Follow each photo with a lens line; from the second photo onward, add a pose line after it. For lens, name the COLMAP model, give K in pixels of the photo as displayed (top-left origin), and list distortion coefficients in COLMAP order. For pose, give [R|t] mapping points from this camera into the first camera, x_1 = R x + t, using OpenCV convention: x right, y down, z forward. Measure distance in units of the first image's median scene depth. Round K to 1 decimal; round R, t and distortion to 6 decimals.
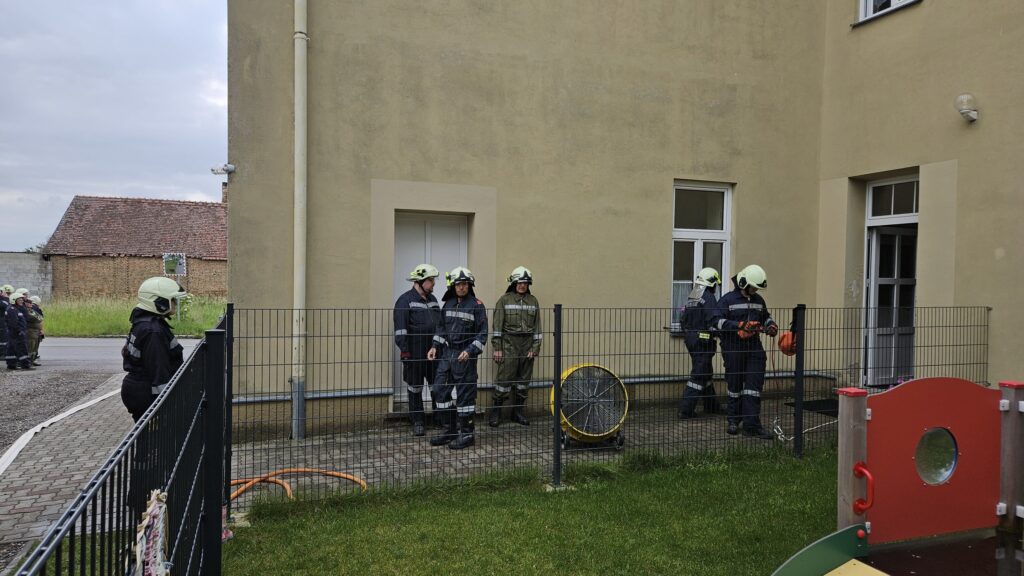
lens RADIAL K [[680.3, 0, 504.2], [0, 680.3, 292.2], [0, 0, 1]] dist [0.092660, -0.077137]
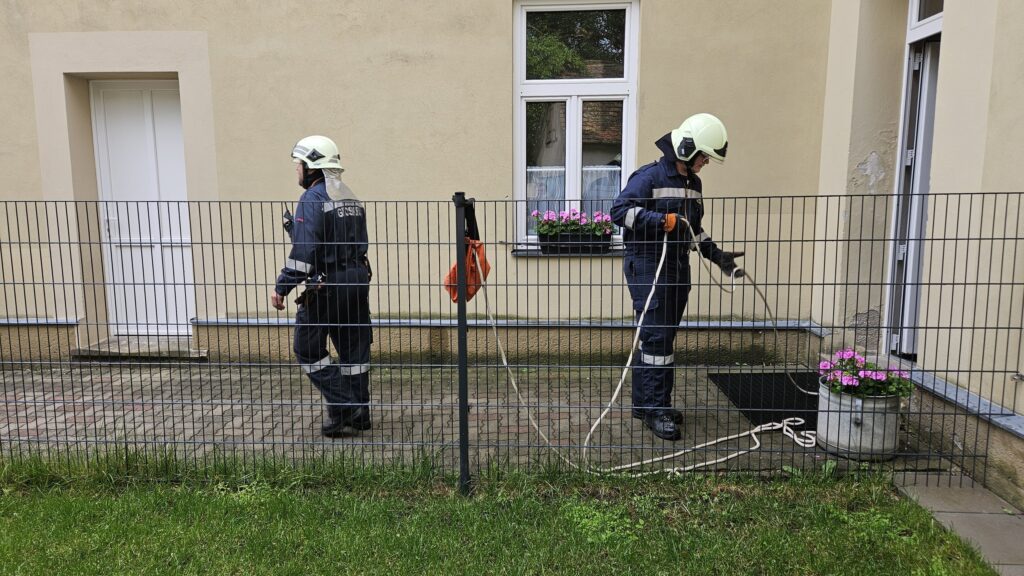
lens RADIAL K [[680.3, 0, 504.2], [0, 680.3, 292.2], [0, 0, 1]] dist [0.092660, -0.077137]
pose [[0.911300, 0.031622, -0.410526, 0.517334], [0.009356, 0.995199, 0.097425, 0.037762], [0.411636, -0.092624, 0.906629, 0.441151]]
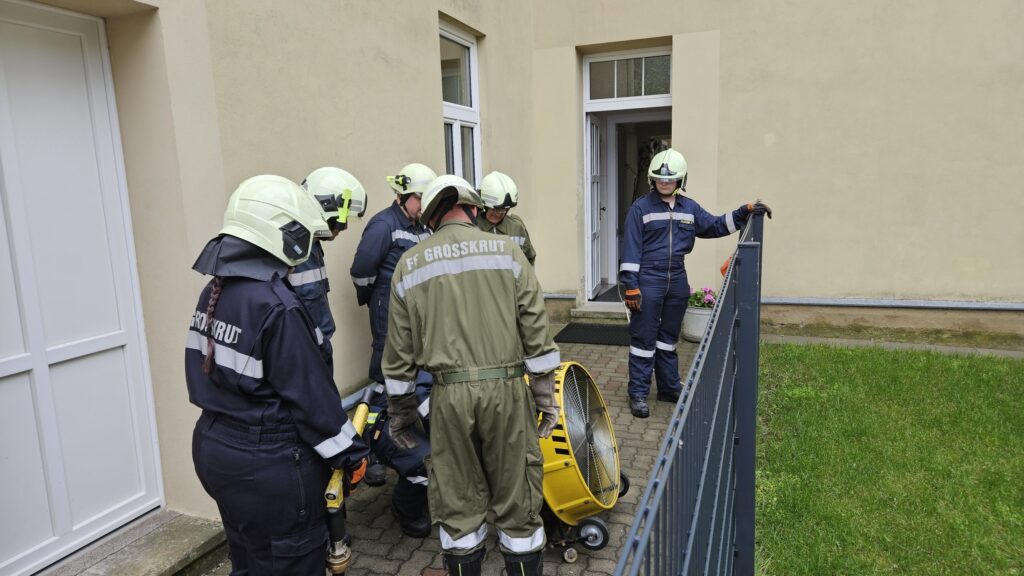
lens RADIAL K [[680.3, 0, 504.2], [0, 680.3, 292.2], [0, 0, 1]] dist [0.092660, -0.077137]
pose [[0.662121, -0.151668, 0.733888, -0.197310], [0.056145, 0.986593, 0.153238, -0.014269], [-0.747290, -0.060258, 0.661760, 0.569570]]
